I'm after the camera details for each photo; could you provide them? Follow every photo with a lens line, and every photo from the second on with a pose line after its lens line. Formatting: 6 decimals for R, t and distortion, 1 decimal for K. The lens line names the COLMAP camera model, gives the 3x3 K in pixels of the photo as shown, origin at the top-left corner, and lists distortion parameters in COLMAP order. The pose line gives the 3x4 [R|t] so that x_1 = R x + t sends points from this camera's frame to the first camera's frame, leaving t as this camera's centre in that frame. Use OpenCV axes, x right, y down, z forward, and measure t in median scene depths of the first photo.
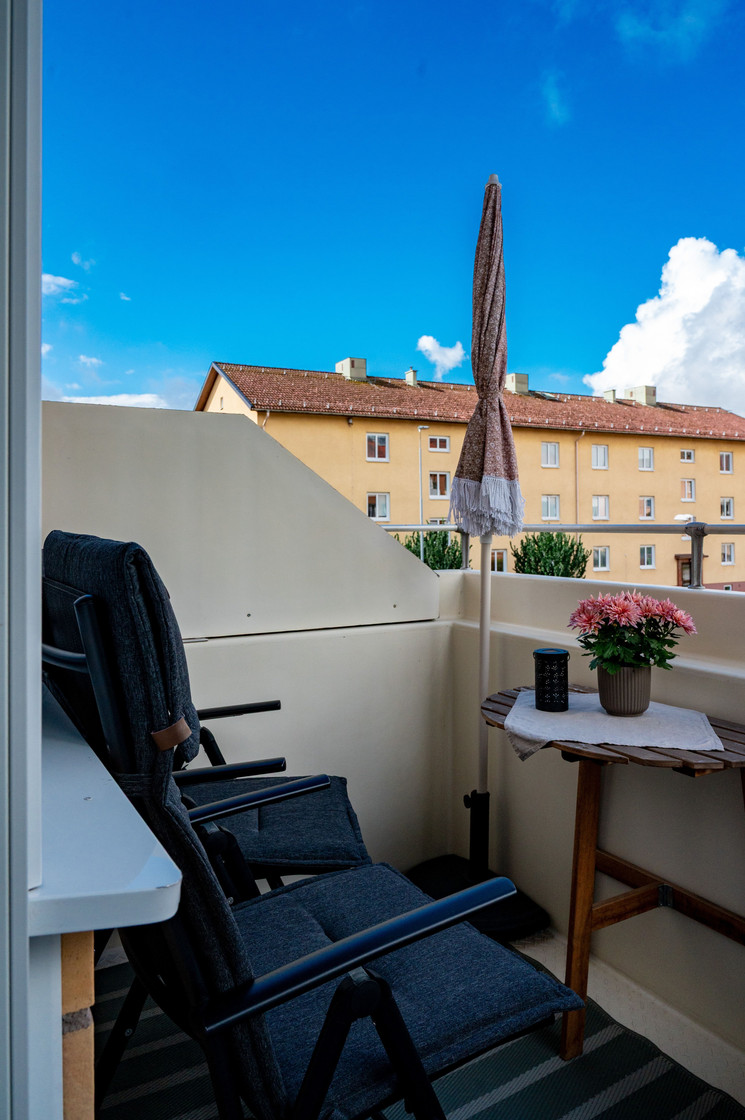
lens RADIAL K [[780.2, 0, 333.7], [0, 780.2, 512.0], [0, 0, 1]] dist [-0.005478, 0.006960]
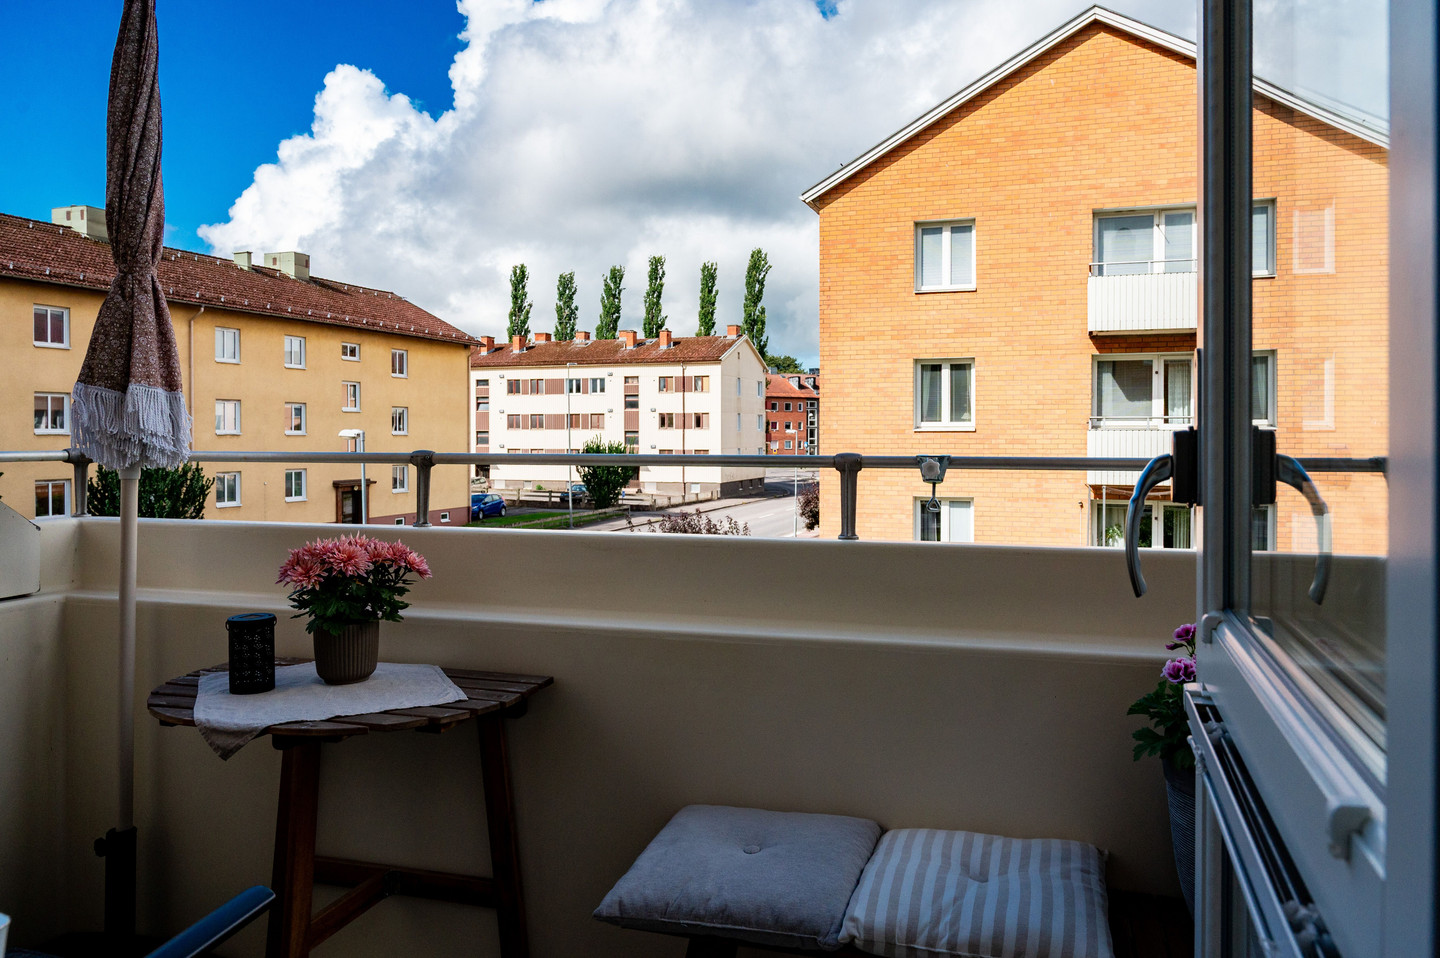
lens RADIAL K [[1070.4, 0, 720.3], [0, 1070.4, 481.8], [0, 0, 1]] dist [-0.031442, 0.007828]
pose [[0.719060, -0.031232, 0.694246, -0.090012], [-0.007427, 0.998587, 0.052615, -0.011838], [-0.694908, -0.042990, 0.717812, -0.061059]]
